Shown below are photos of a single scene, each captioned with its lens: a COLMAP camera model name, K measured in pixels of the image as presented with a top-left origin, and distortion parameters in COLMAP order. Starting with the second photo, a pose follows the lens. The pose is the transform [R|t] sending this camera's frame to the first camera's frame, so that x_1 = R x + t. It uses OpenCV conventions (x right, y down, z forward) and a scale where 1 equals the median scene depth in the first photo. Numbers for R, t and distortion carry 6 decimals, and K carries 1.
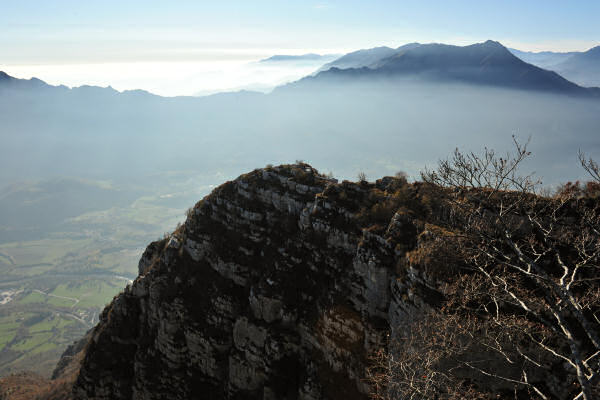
lens RADIAL K [[407.0, 0, 300.0], [0, 407.0, 200.0], [0, 0, 1]] dist [-0.053639, -0.000995]
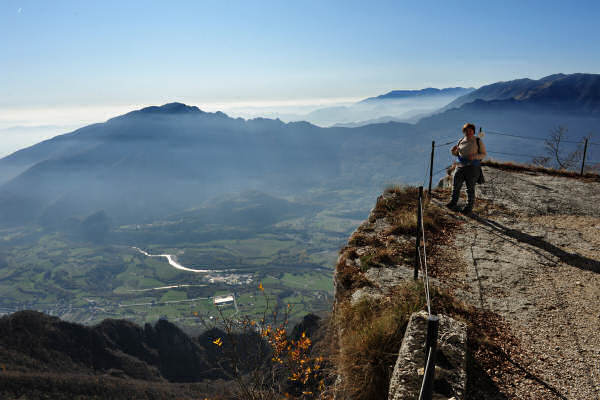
lens RADIAL K [[407.0, 0, 300.0], [0, 407.0, 200.0], [0, 0, 1]] dist [-0.053639, -0.000995]
pose [[0.967716, 0.031179, -0.250107, -0.205781], [-0.052051, 0.995650, -0.077275, 0.067790], [0.246610, 0.087798, 0.965130, -0.172703]]
